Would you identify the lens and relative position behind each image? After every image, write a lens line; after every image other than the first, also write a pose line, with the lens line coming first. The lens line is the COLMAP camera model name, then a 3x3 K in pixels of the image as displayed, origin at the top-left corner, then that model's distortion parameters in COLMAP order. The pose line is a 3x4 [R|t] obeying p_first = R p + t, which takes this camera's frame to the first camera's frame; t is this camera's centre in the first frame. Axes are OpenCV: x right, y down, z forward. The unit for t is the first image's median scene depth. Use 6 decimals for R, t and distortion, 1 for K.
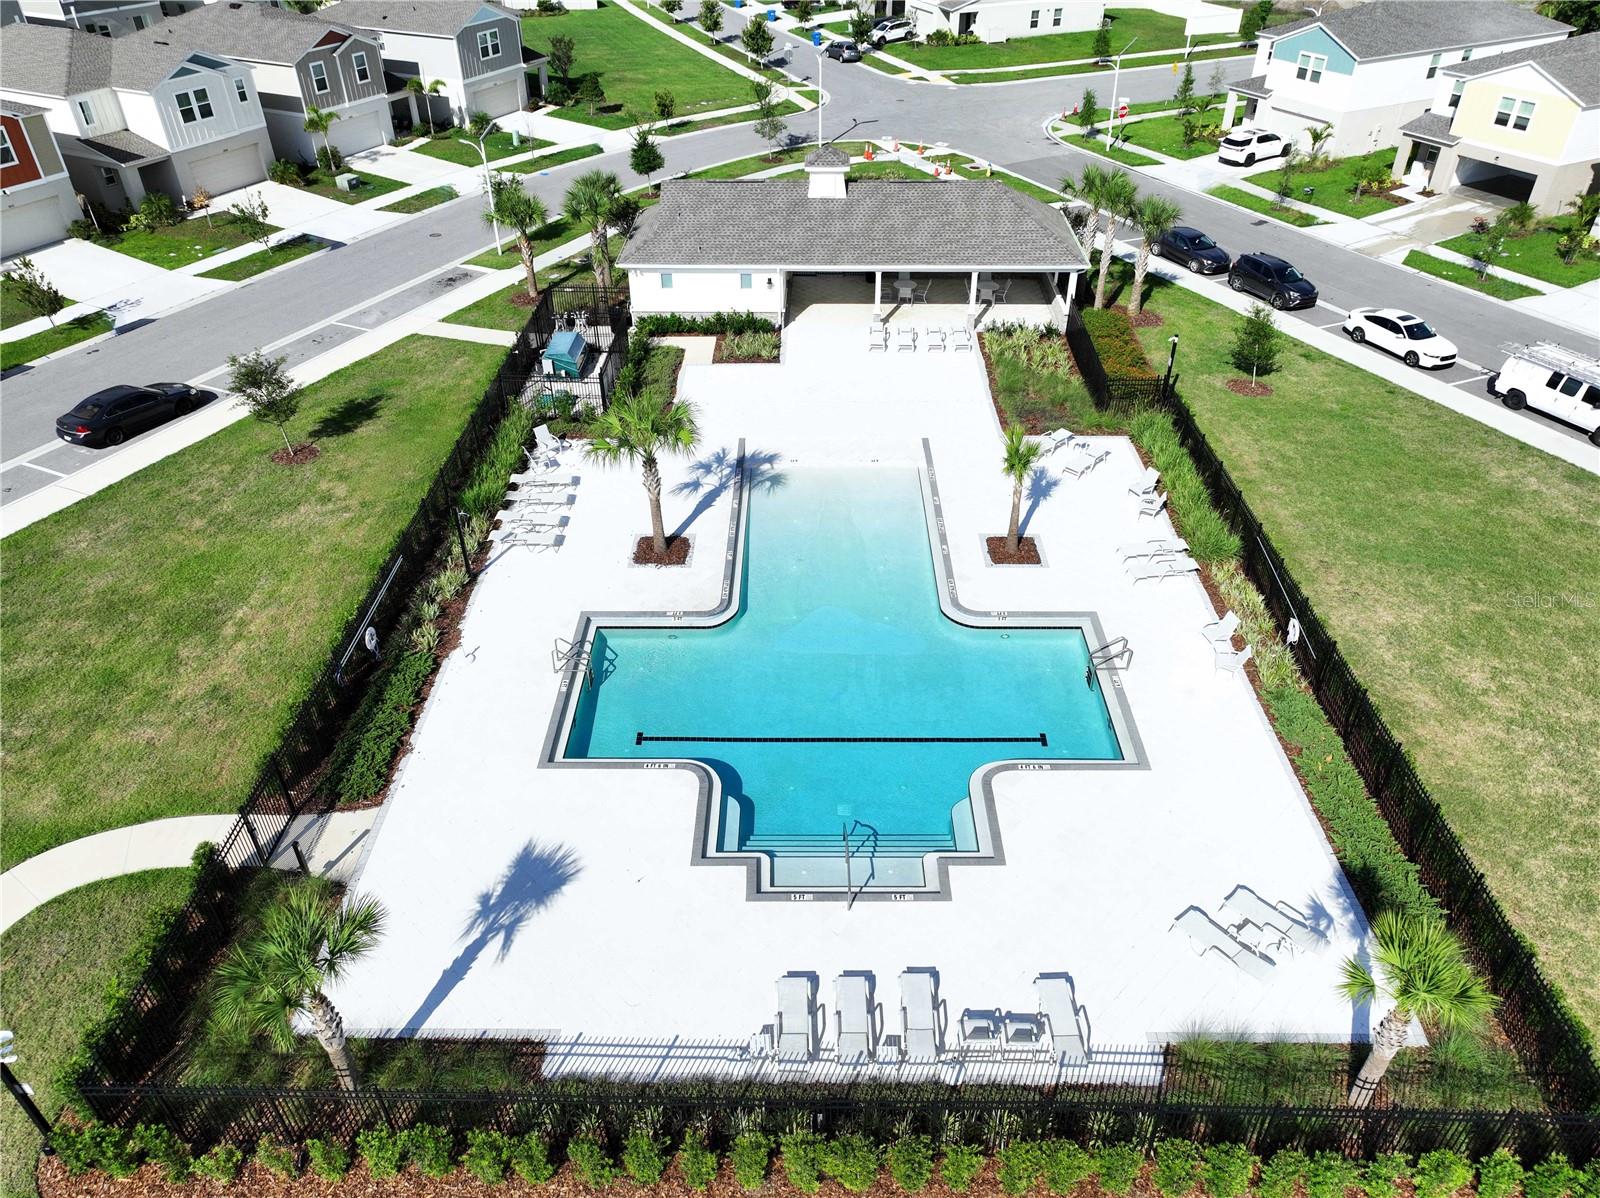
lens RADIAL K [[1124.4, 0, 802.5], [0, 1124.4, 600.5], [0, 0, 1]] dist [0.007783, 0.009597]
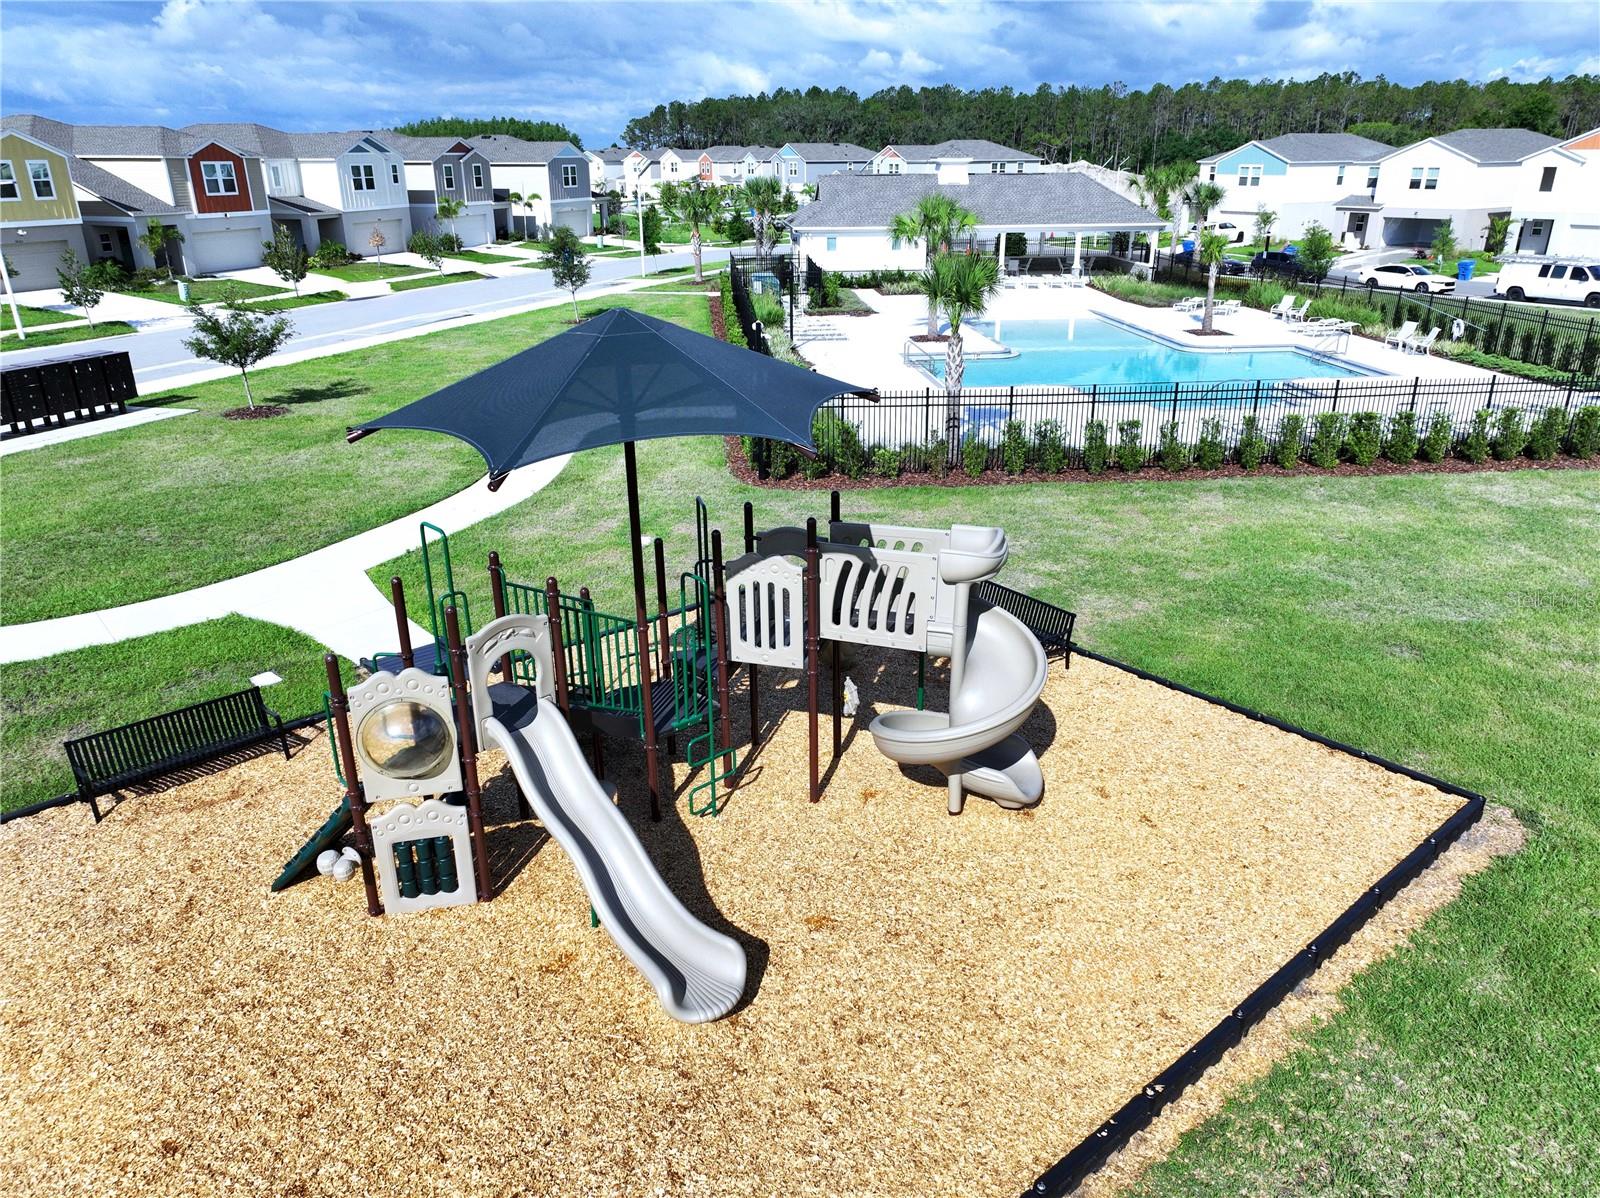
lens RADIAL K [[1129.6, 0, 800.0], [0, 1129.6, 599.0], [0, 0, 1]] dist [-0.028429, 0.056725]
pose [[0.993229, -0.040745, 0.108791, -0.306295], [0.066088, 0.968347, -0.240701, 0.381562], [-0.095540, 0.246262, 0.964483, -0.071705]]
